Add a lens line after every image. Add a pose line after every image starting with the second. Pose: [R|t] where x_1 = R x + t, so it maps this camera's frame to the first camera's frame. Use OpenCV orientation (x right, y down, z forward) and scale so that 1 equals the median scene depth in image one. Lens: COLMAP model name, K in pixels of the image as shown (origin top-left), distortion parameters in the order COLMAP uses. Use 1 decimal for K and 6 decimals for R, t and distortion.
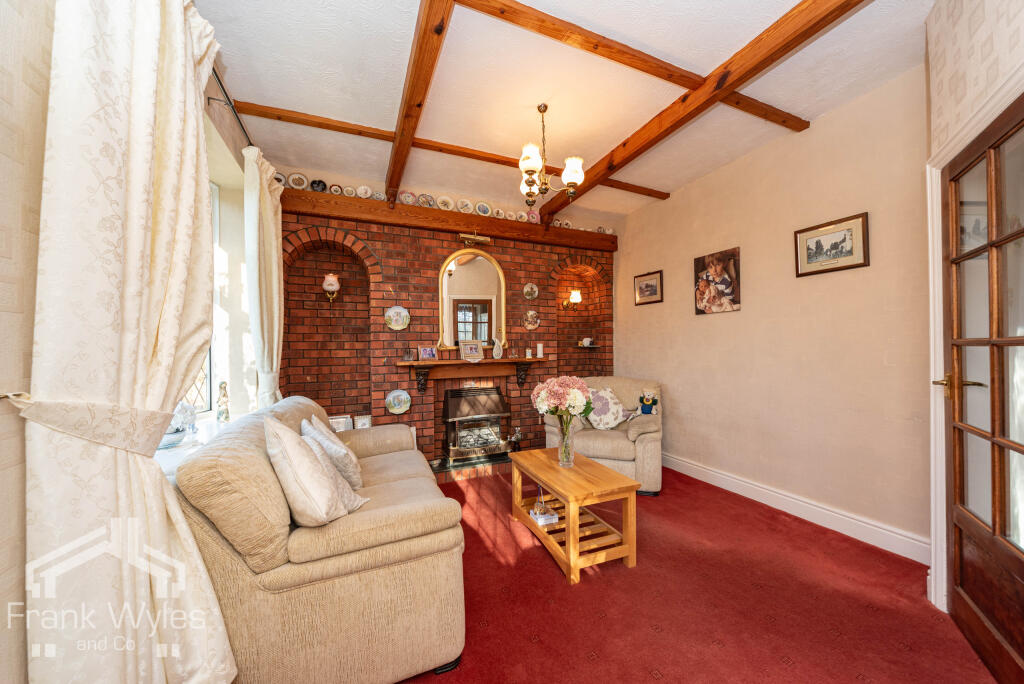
lens RADIAL K [[365.6, 0, 513.7], [0, 365.6, 345.4], [0, 0, 1]] dist [-0.002278, -0.000296]
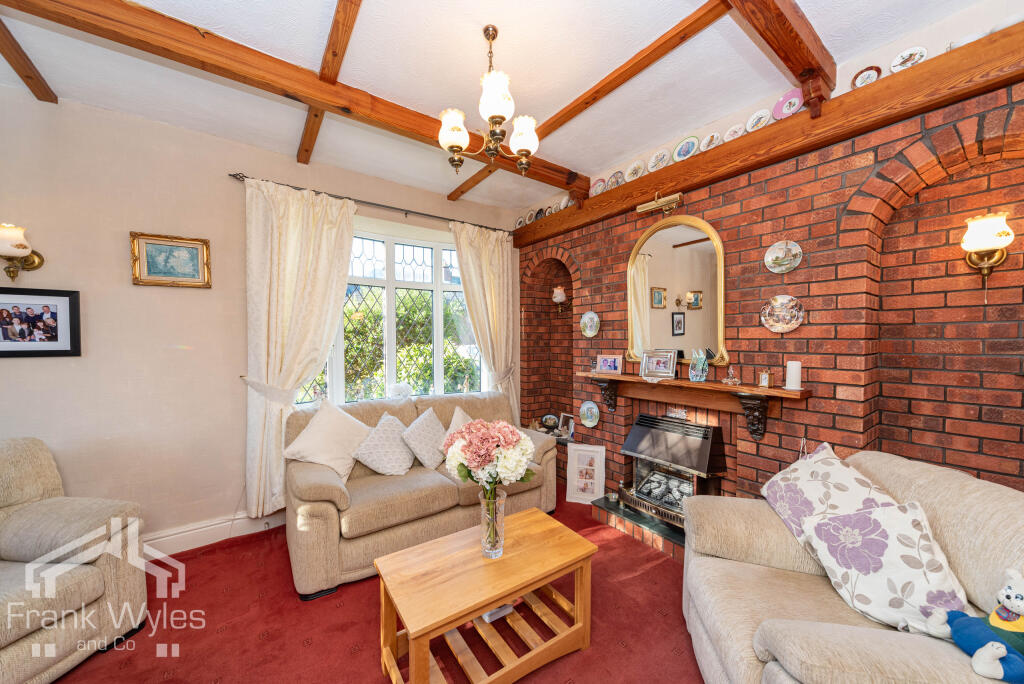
lens RADIAL K [[365.6, 0, 512.9], [0, 365.6, 344.2], [0, 0, 1]] dist [-0.002278, -0.000296]
pose [[0.205161, 0.023322, -0.978450, 0.527227], [0.007566, 0.999648, 0.025414, -0.047559], [0.978699, -0.012617, 0.204913, 0.593731]]
